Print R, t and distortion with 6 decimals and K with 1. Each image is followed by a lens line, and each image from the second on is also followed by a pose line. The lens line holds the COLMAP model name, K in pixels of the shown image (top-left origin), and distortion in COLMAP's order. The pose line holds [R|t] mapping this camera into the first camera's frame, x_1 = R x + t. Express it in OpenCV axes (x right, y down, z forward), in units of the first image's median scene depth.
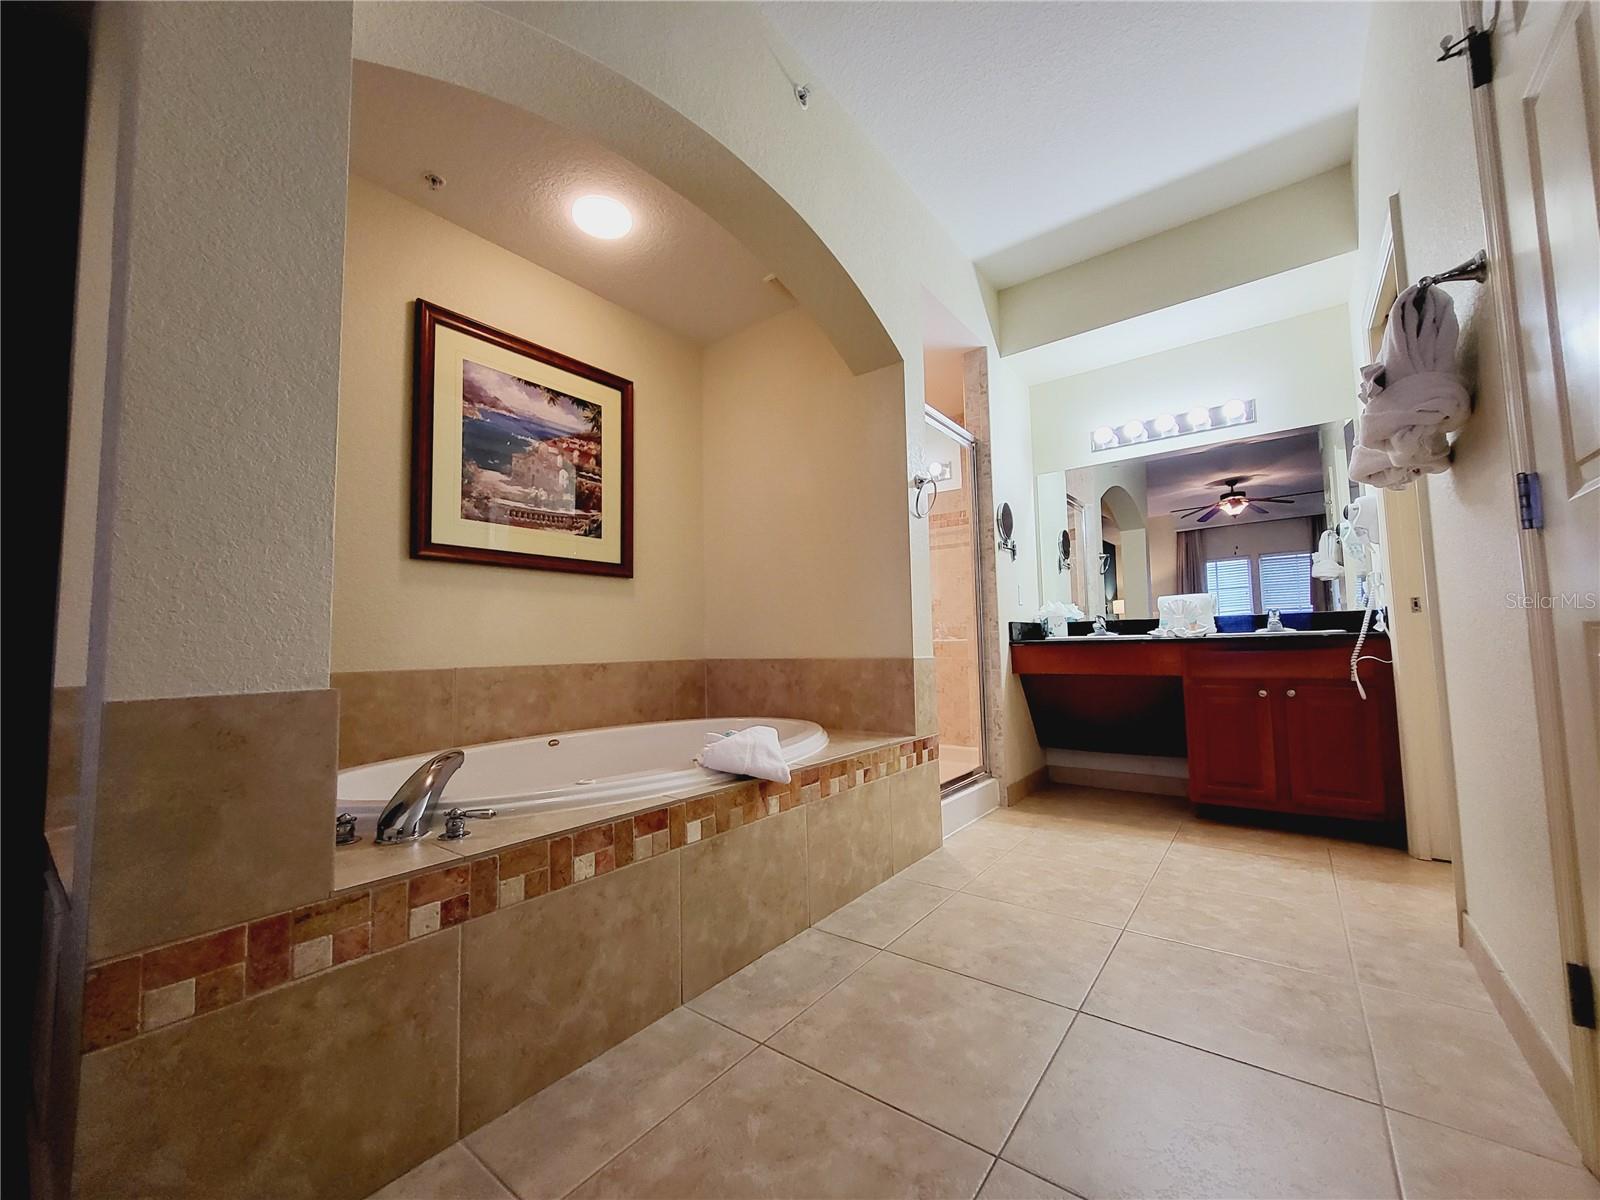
lens RADIAL K [[630.5, 0, 797.3], [0, 630.5, 604.0], [0, 0, 1]] dist [-0.000404, 0.000249]
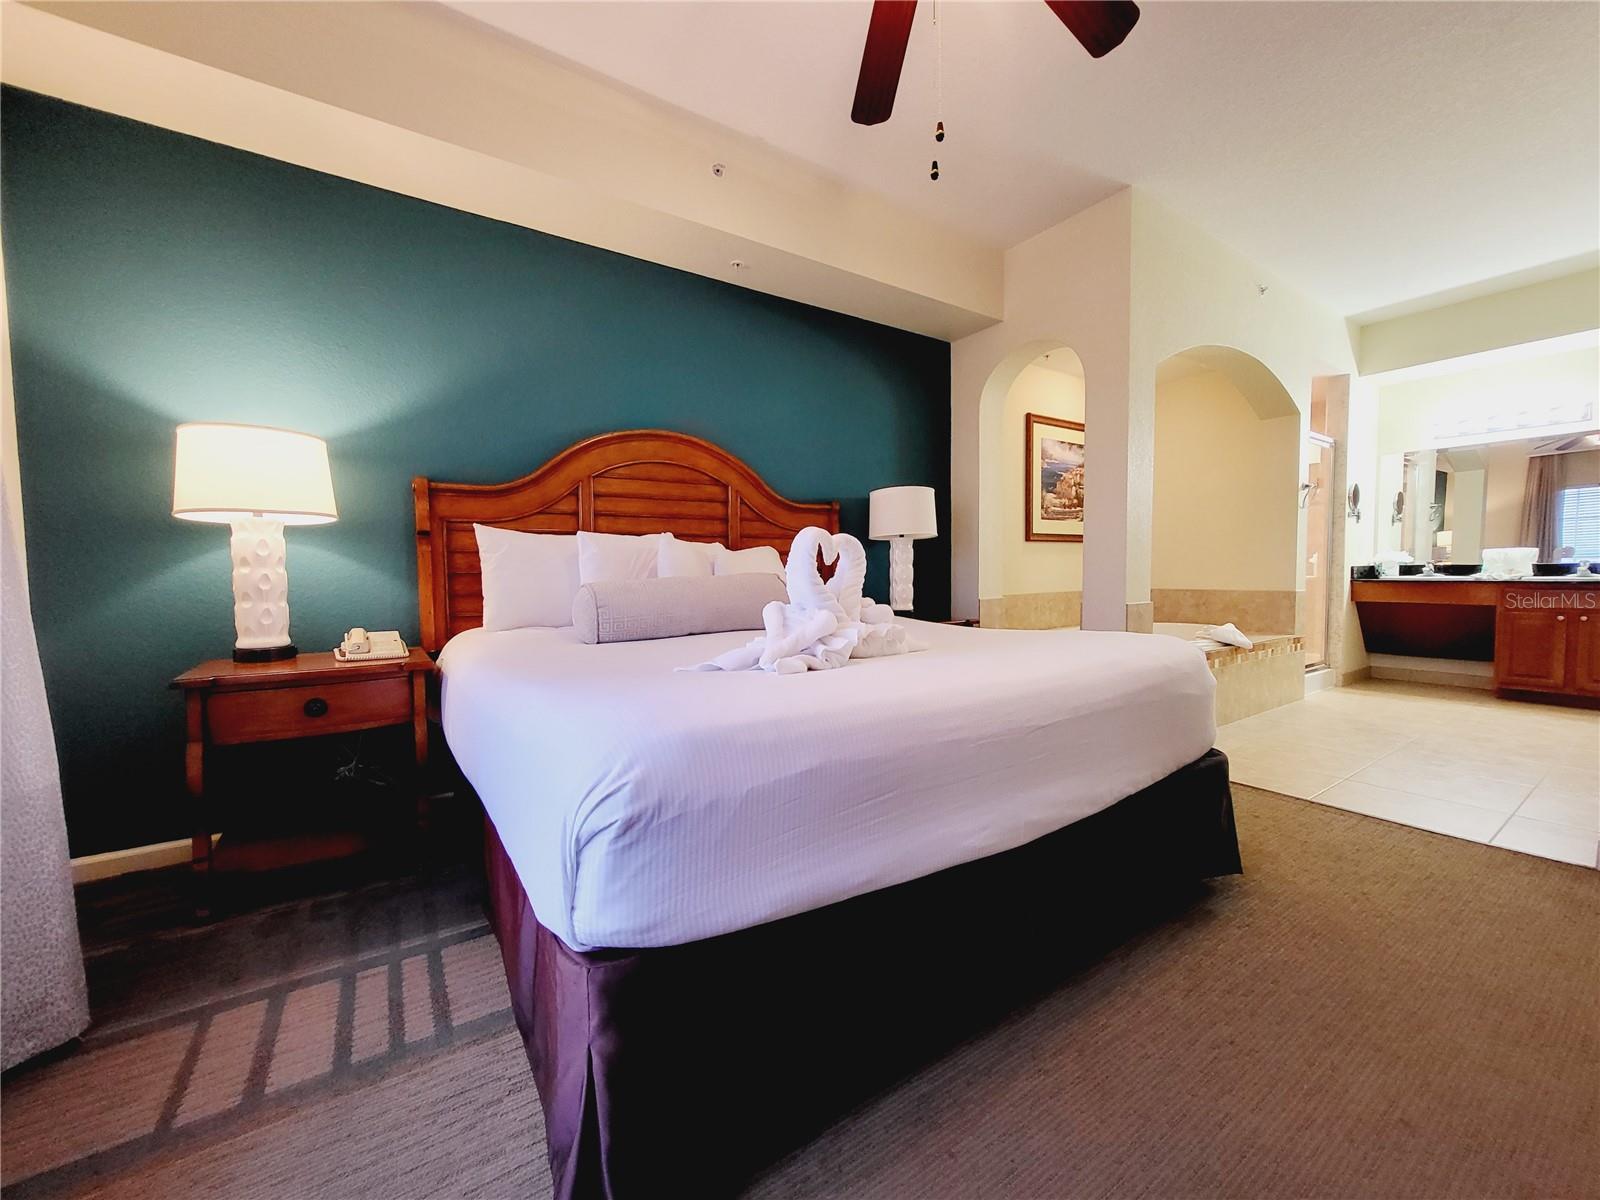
lens RADIAL K [[630.5, 0, 797.3], [0, 630.5, 604.0], [0, 0, 1]] dist [-0.000404, 0.000249]
pose [[0.949164, 0.023950, -0.313871, -0.556967], [0.016257, 0.992041, 0.124859, -0.116045], [0.314363, -0.123614, 0.941220, -1.046381]]
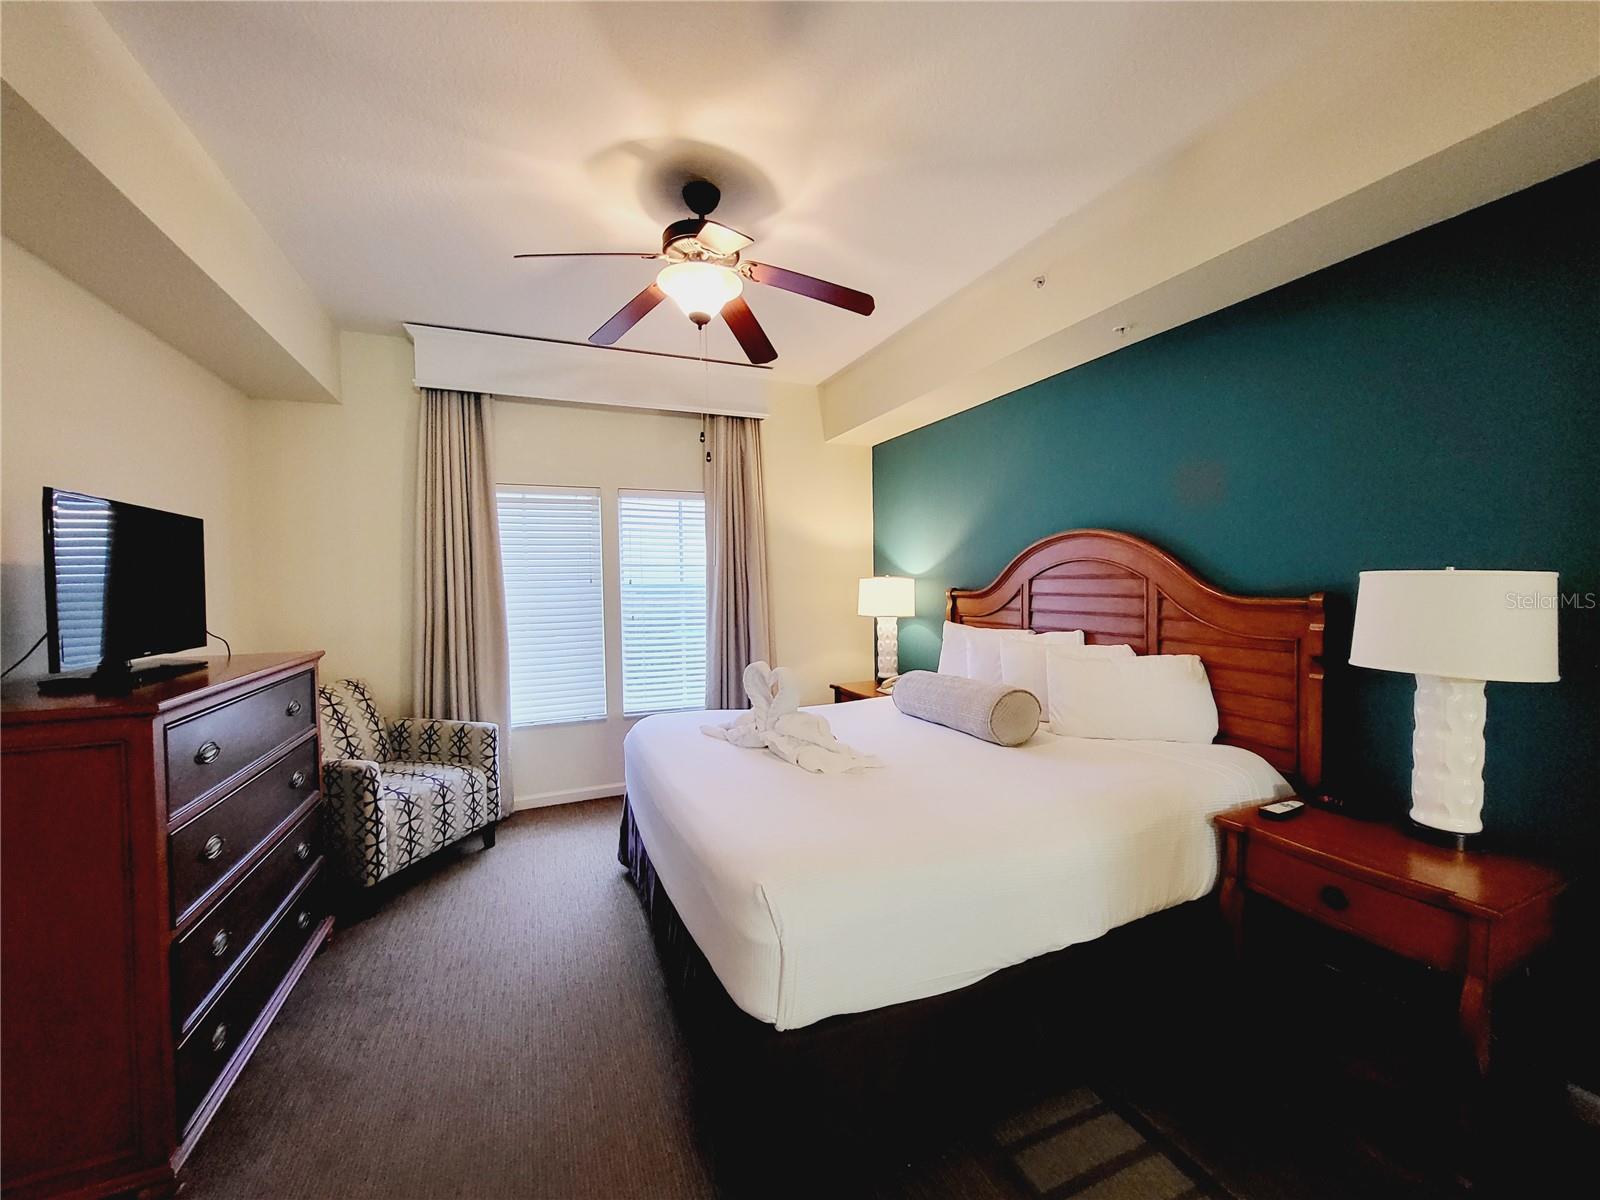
lens RADIAL K [[630.5, 0, 797.3], [0, 630.5, 604.0], [0, 0, 1]] dist [-0.000404, 0.000249]
pose [[-0.489755, 0.060772, -0.869740, 0.109879], [0.082856, 0.996297, 0.022959, -0.221486], [0.867914, -0.060819, -0.492977, 0.093415]]
